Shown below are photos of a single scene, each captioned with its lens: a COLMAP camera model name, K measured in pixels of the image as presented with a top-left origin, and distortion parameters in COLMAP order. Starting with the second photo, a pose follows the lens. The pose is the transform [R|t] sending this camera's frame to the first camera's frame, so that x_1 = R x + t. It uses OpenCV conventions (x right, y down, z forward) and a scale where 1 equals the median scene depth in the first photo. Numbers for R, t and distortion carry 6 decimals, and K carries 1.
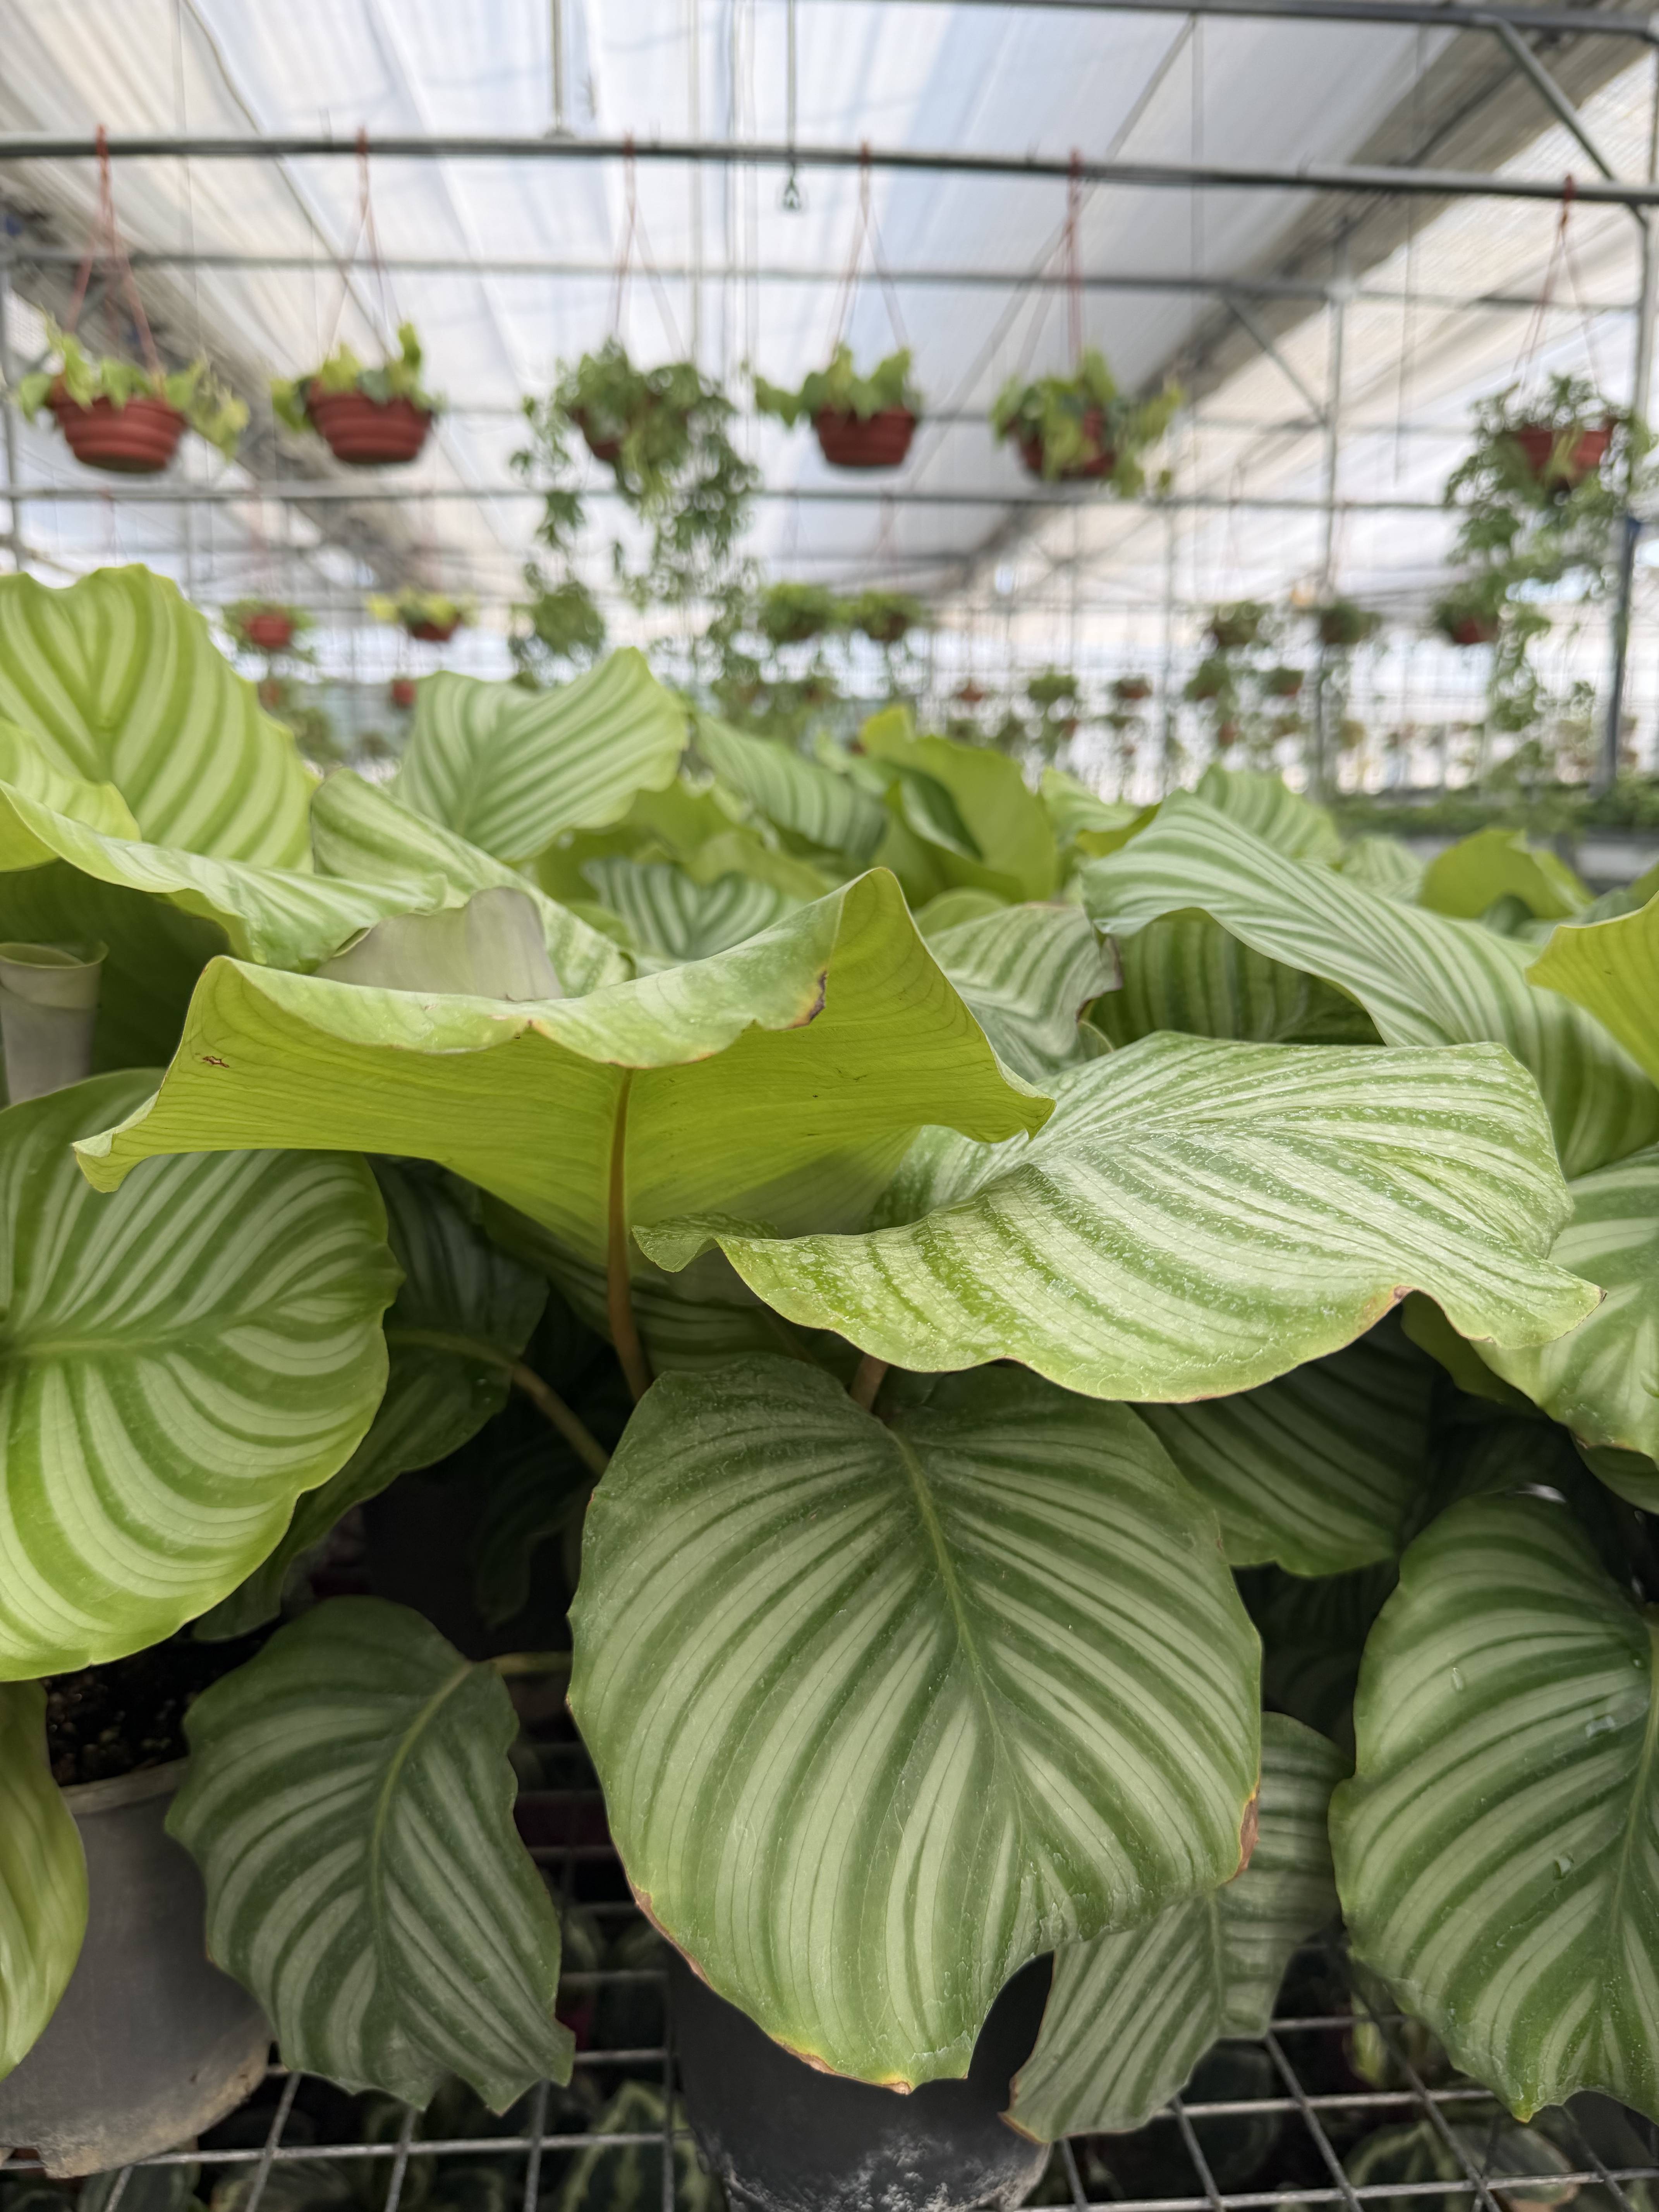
lens RADIAL K [[1638.3, 0, 825.1], [0, 1638.3, 1110.0], [0, 0, 1]] dist [0.093366, -0.201423]
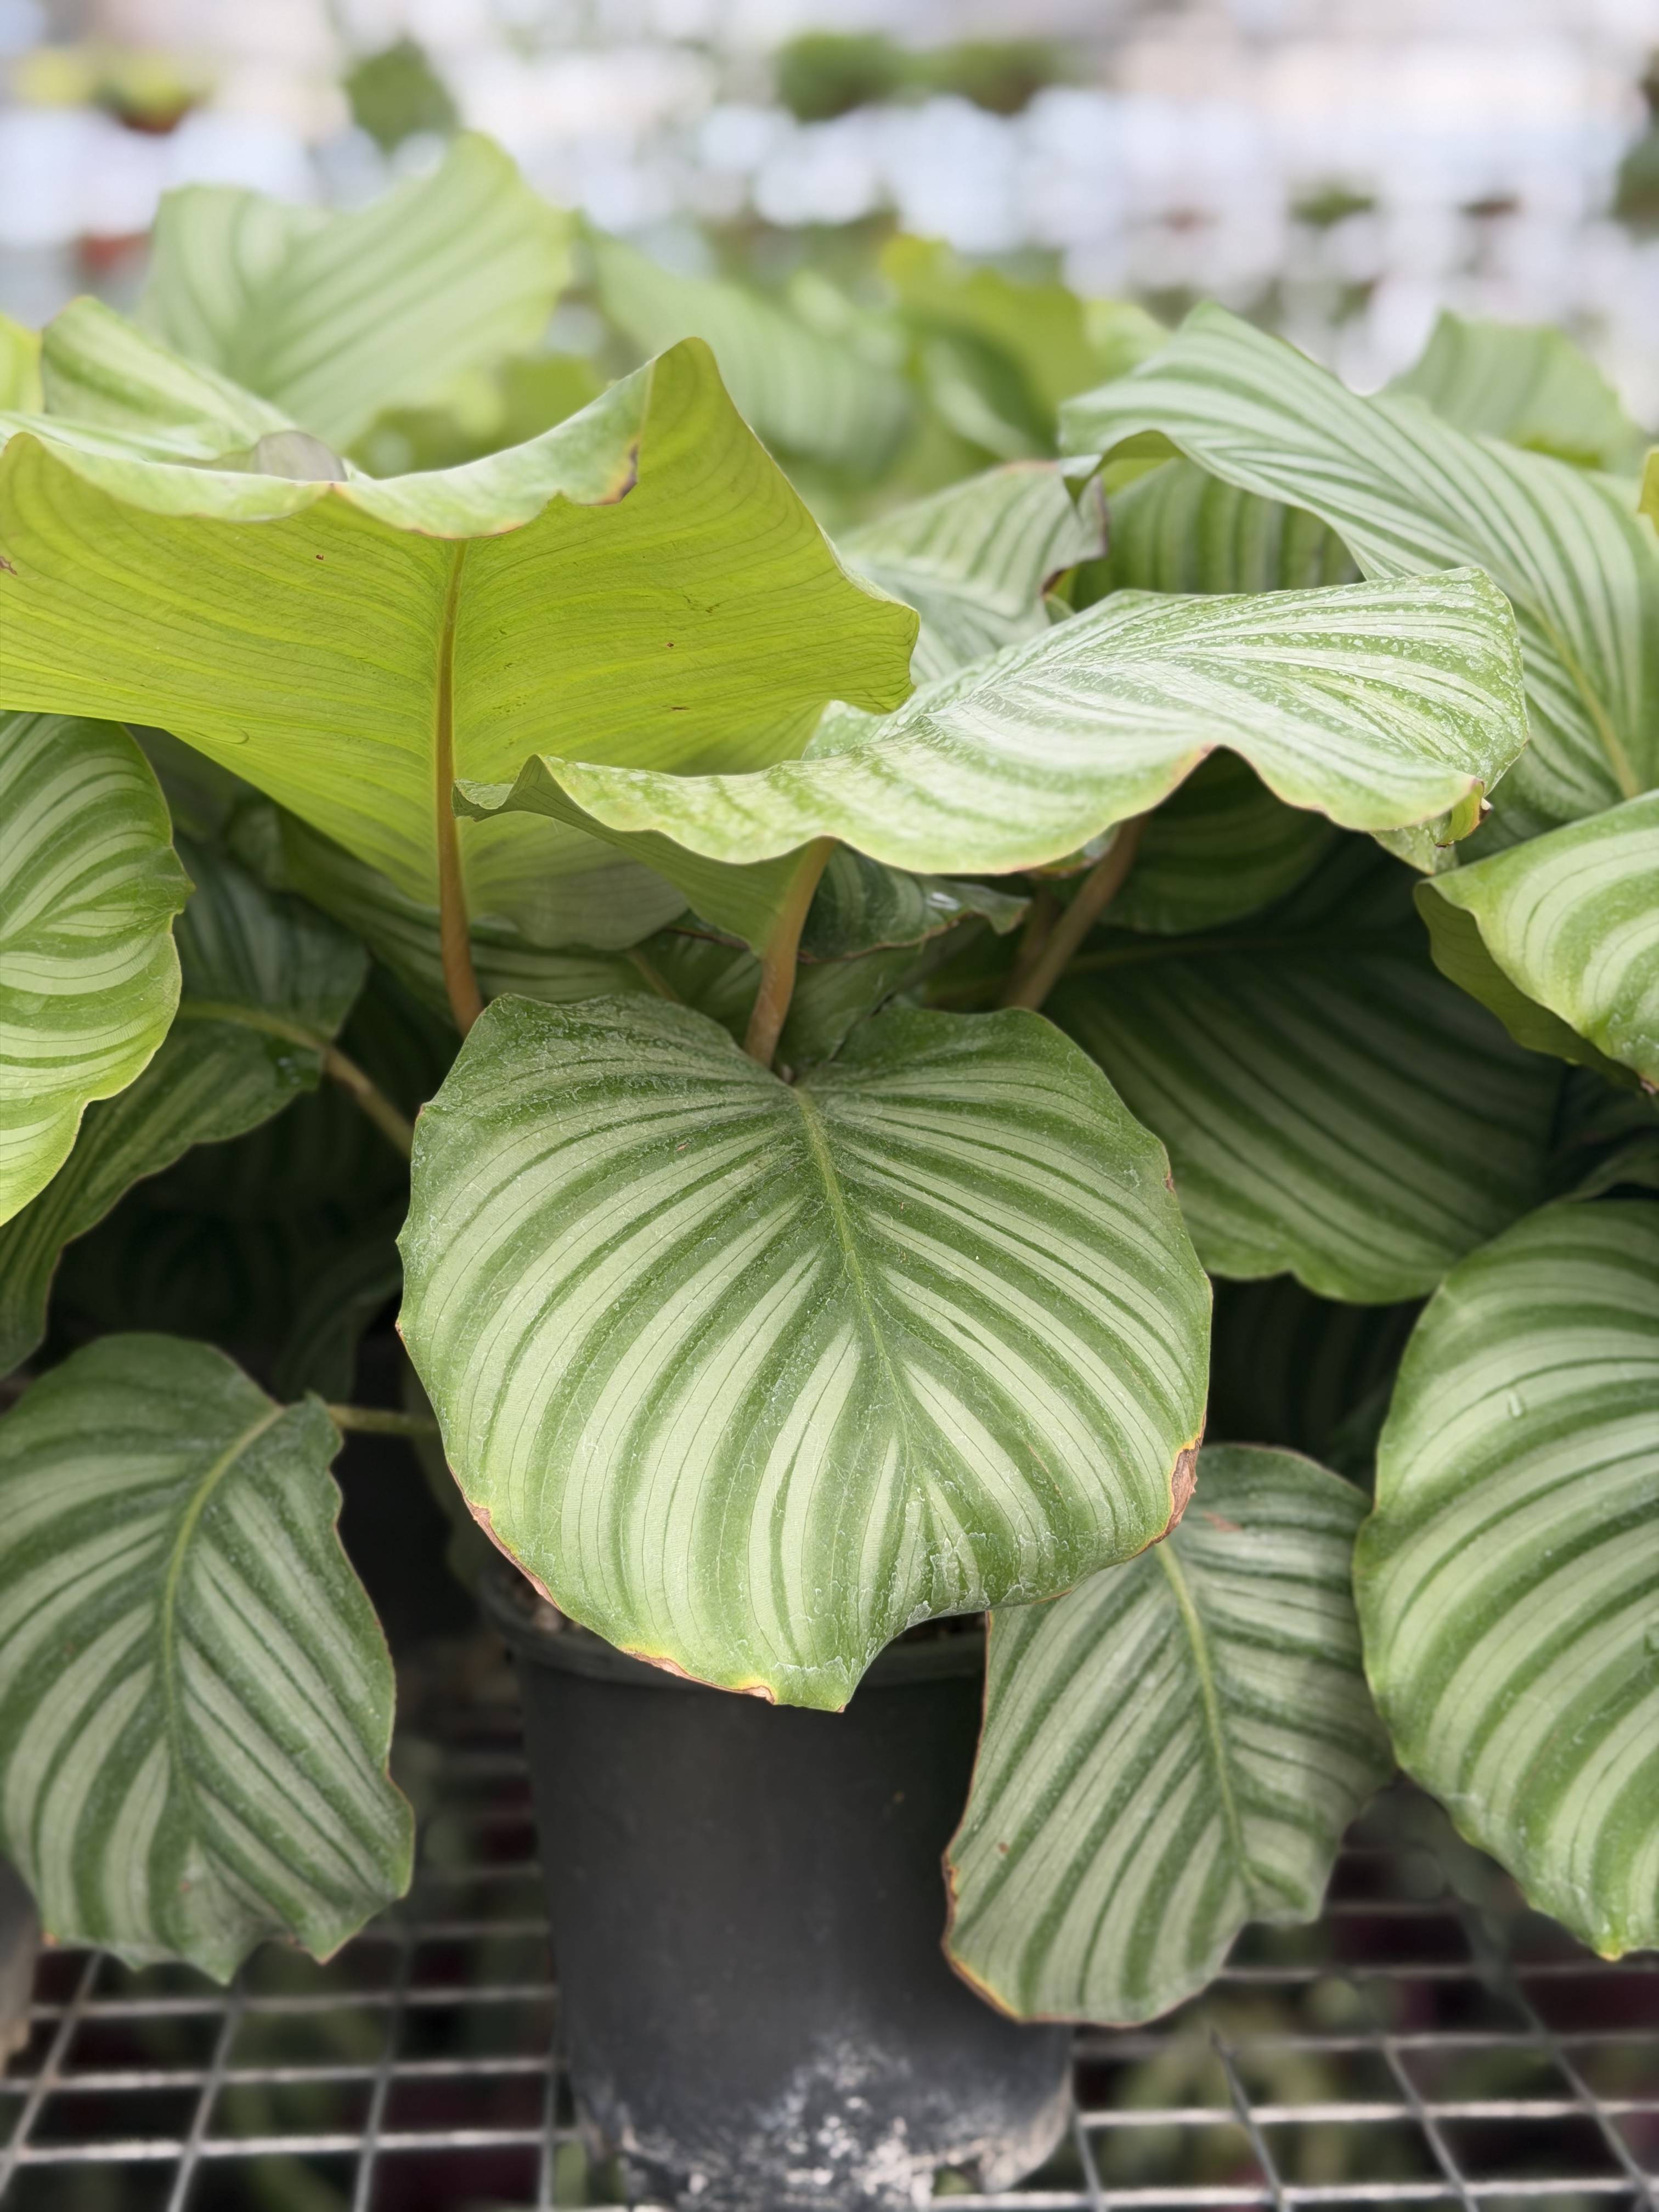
lens RADIAL K [[3240.0, 0, 828.4], [0, 3240.0, 1107.7], [0, 0, 1]] dist [0.152716, -0.150173]
pose [[0.999358, -0.016262, -0.031910, 0.117108], [0.016663, 0.999785, 0.012352, 0.197492], [0.031702, -0.012876, 0.999414, -0.643668]]
